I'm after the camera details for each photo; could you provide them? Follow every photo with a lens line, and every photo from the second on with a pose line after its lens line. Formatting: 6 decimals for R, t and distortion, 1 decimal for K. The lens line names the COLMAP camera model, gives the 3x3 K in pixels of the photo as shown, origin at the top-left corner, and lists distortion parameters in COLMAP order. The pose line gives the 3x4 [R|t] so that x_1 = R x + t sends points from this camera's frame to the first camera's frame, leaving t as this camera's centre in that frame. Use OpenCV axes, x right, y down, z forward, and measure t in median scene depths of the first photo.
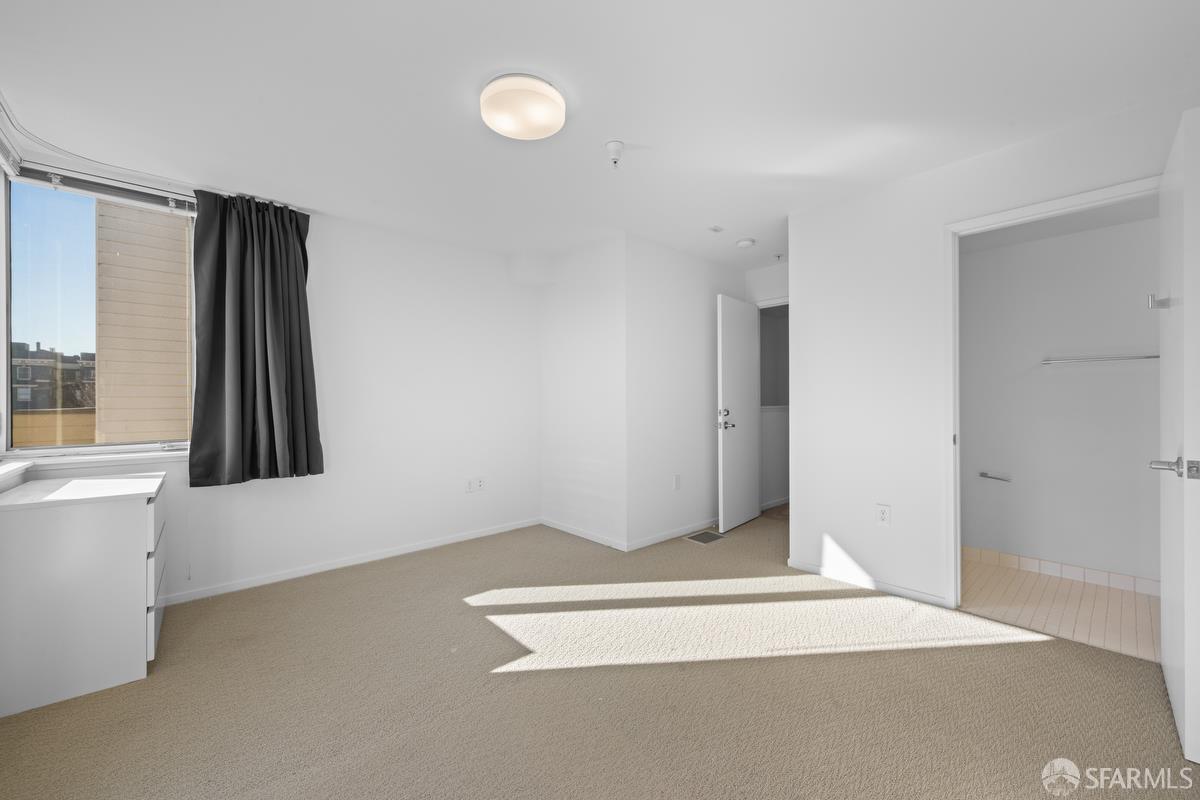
lens RADIAL K [[472.0, 0, 604.6], [0, 472.0, 401.3], [0, 0, 1]] dist [0.000122, 0.000072]
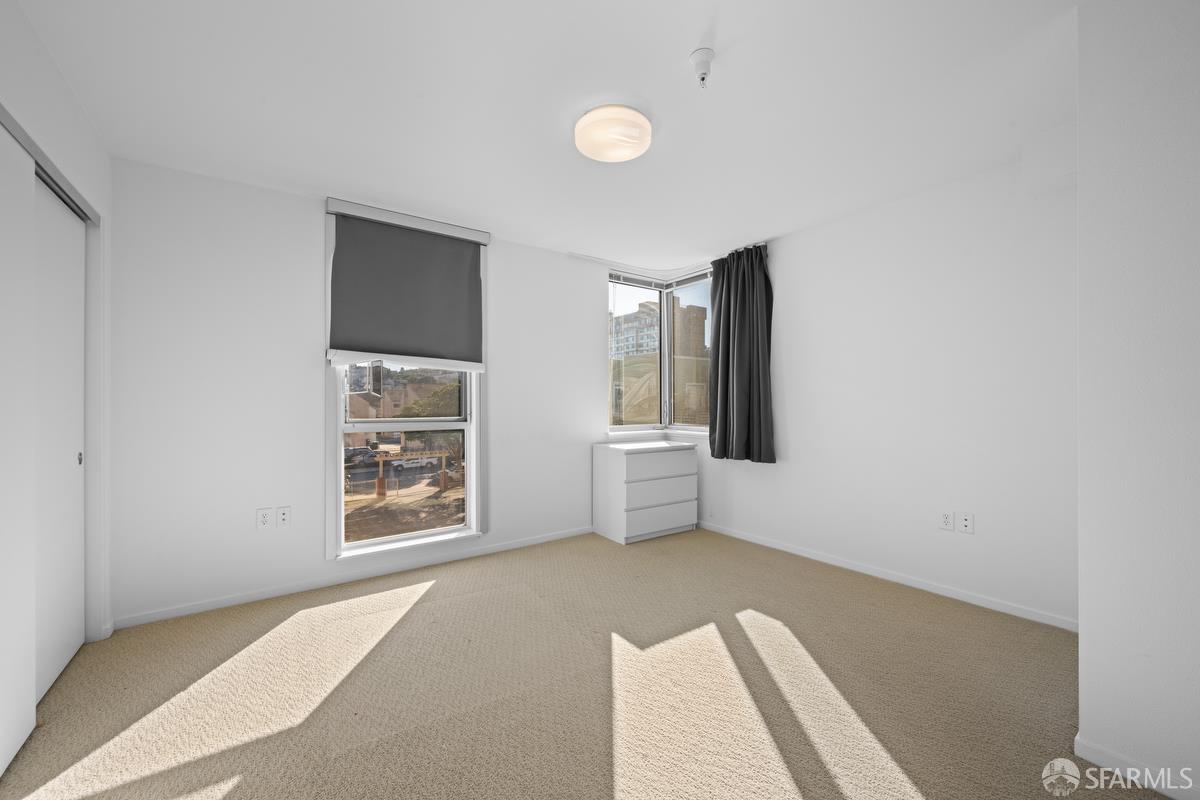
lens RADIAL K [[472.0, 0, 608.6], [0, 472.0, 401.9], [0, 0, 1]] dist [0.000122, 0.000072]
pose [[-0.092625, 0.005899, -0.995684, 0.684566], [0.004932, 0.999973, 0.005465, -0.007795], [0.995689, -0.004404, -0.092651, 0.812341]]
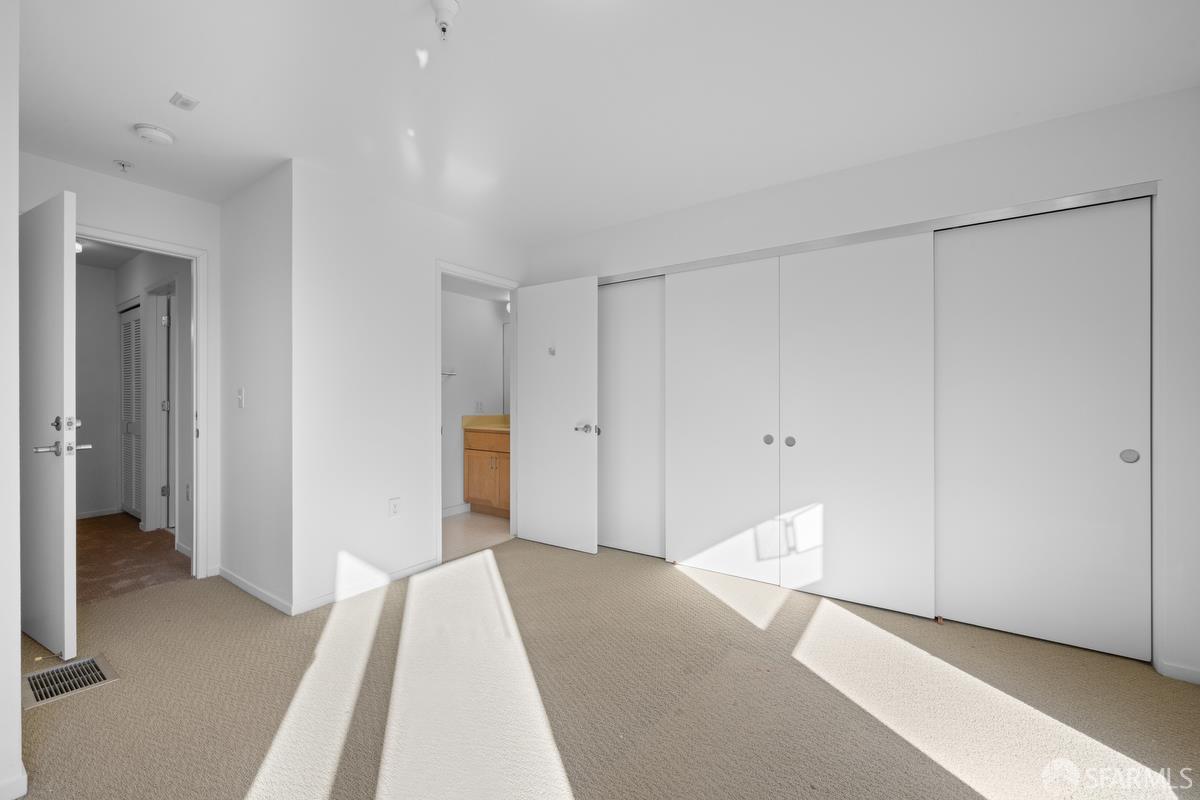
lens RADIAL K [[472.0, 0, 602.3], [0, 472.0, 397.5], [0, 0, 1]] dist [0.000122, 0.000072]
pose [[-0.235082, 0.006979, 0.971951, -0.574618], [0.002285, 0.999975, -0.006627, 0.000737], [-0.971973, 0.000662, -0.235092, 0.832641]]
